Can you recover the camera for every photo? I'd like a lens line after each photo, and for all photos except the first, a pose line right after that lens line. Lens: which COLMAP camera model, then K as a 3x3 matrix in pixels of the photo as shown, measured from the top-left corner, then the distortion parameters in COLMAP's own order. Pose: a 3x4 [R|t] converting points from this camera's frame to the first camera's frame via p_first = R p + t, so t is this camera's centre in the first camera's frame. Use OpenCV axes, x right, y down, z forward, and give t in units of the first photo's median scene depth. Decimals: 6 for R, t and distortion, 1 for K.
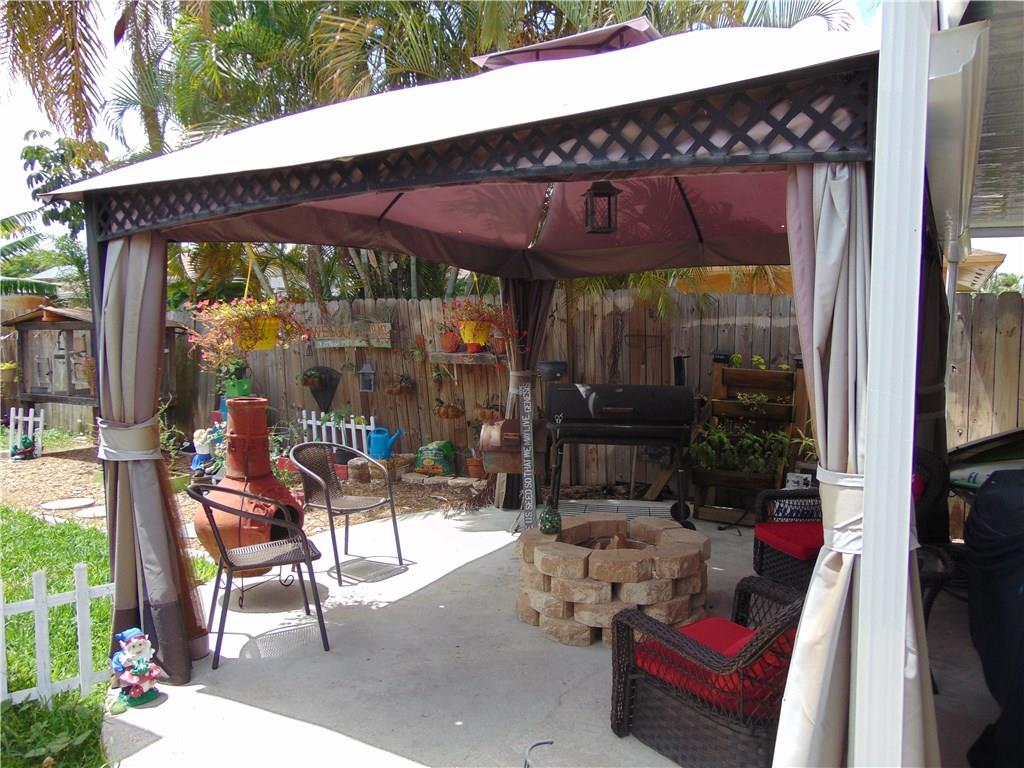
lens RADIAL K [[760.5, 0, 512.0], [0, 760.5, 384.0], [0, 0, 1]] dist [-0.037664, 0.070273]
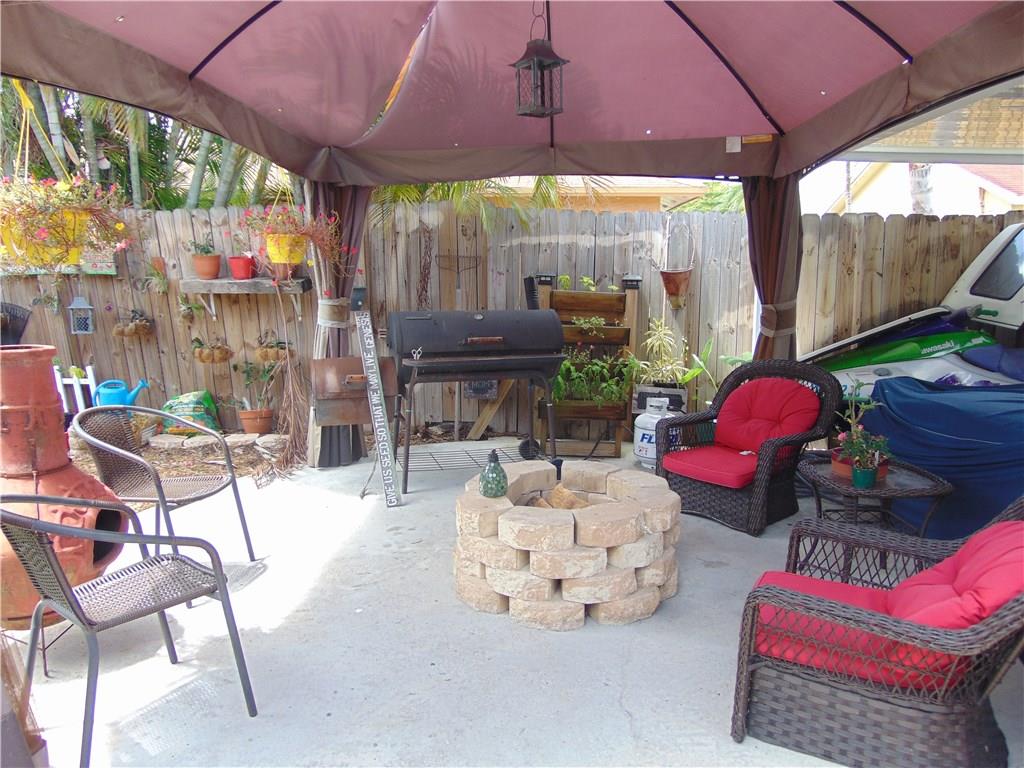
lens RADIAL K [[760.5, 0, 512.0], [0, 760.5, 384.0], [0, 0, 1]] dist [-0.037664, 0.070273]
pose [[0.901200, -0.069567, 0.427784, -0.150632], [0.031911, 0.995005, 0.094584, 0.002714], [-0.432228, -0.071588, 0.898918, 0.160076]]
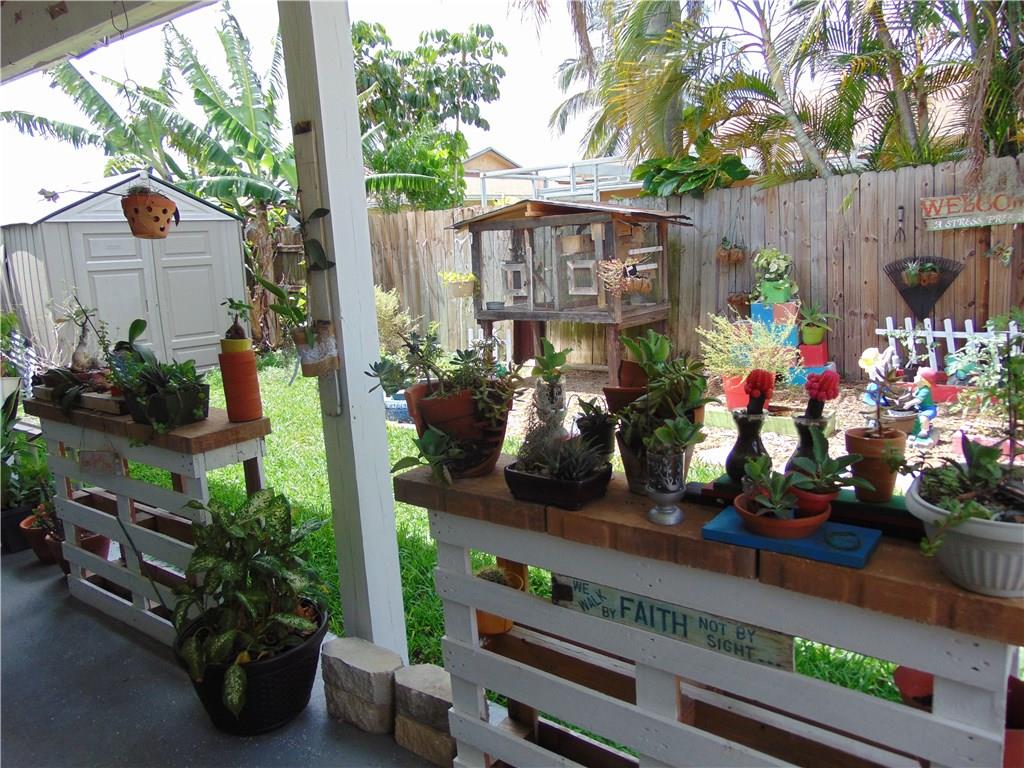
lens RADIAL K [[767.5, 0, 509.9], [0, 767.5, 377.6], [0, 0, 1]] dist [-0.024715, 0.063141]
pose [[0.990823, -0.028451, -0.132139, -0.683857], [0.042163, 0.993874, 0.102162, 0.001217], [0.128423, -0.106795, 0.985952, 0.252166]]
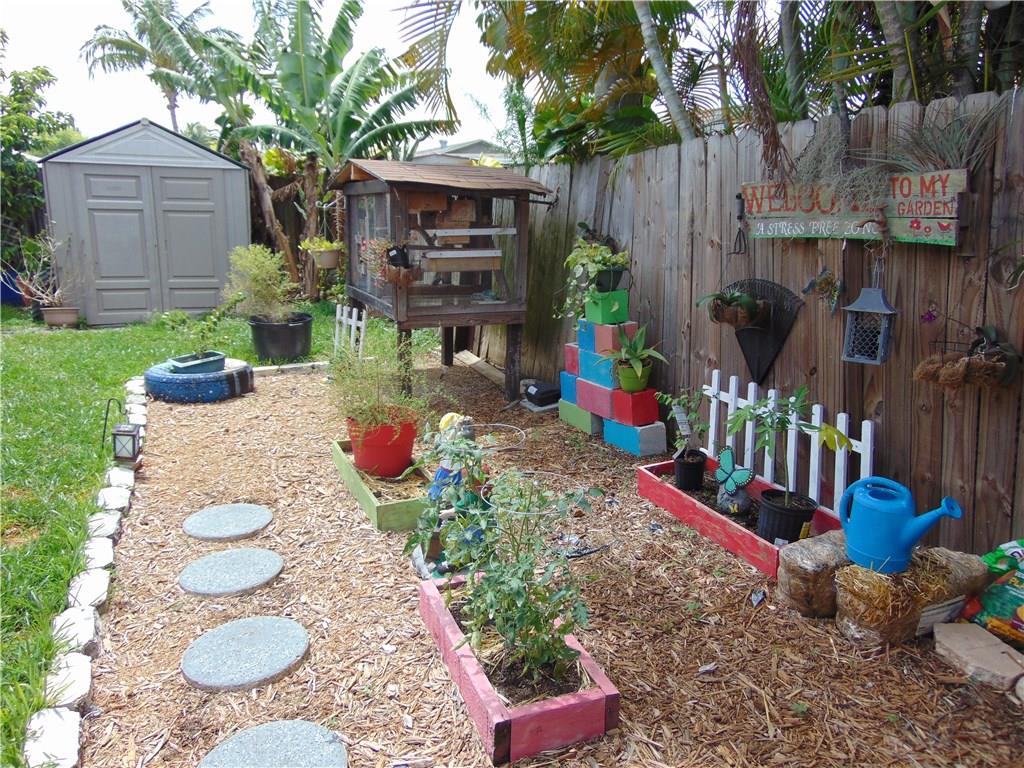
lens RADIAL K [[767.5, 0, 509.9], [0, 767.5, 377.6], [0, 0, 1]] dist [-0.024715, 0.063141]
pose [[0.803692, 0.144046, -0.577347, -0.127354], [-0.061330, 0.985142, 0.160416, -0.036633], [0.591876, -0.093516, 0.800586, 0.680411]]
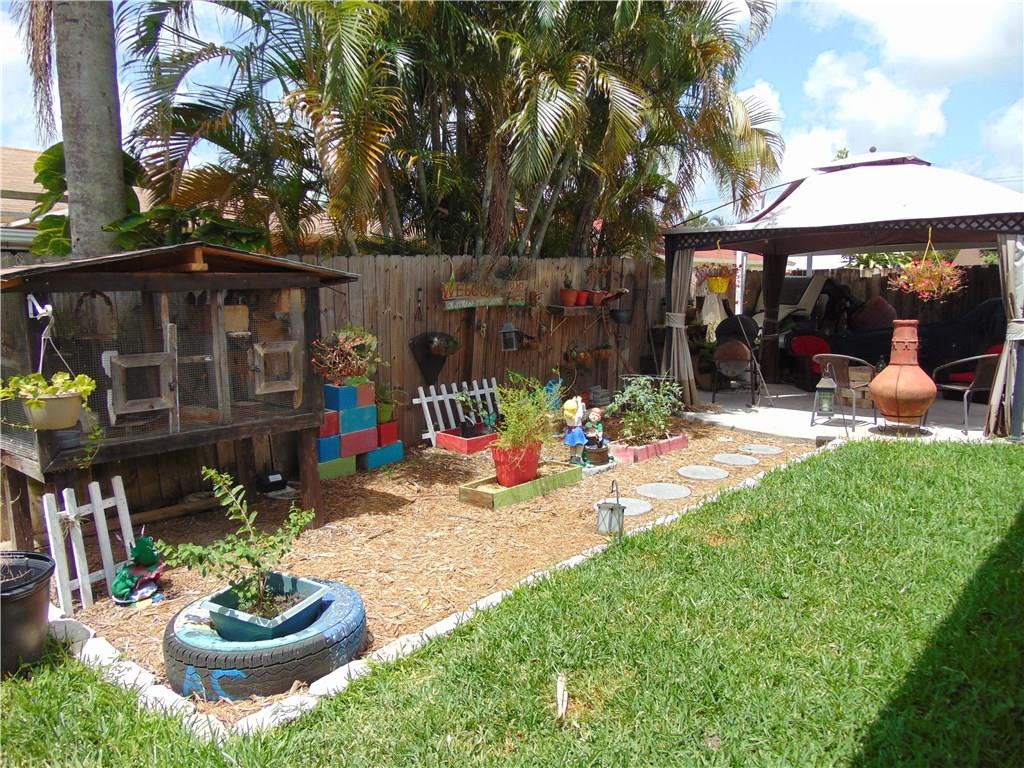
lens RADIAL K [[767.5, 0, 509.9], [0, 767.5, 377.6], [0, 0, 1]] dist [-0.024715, 0.063141]
pose [[0.188282, -0.113113, 0.975579, -1.332690], [0.086876, 0.991370, 0.098177, -0.060935], [-0.978265, 0.066269, 0.196484, 0.927300]]
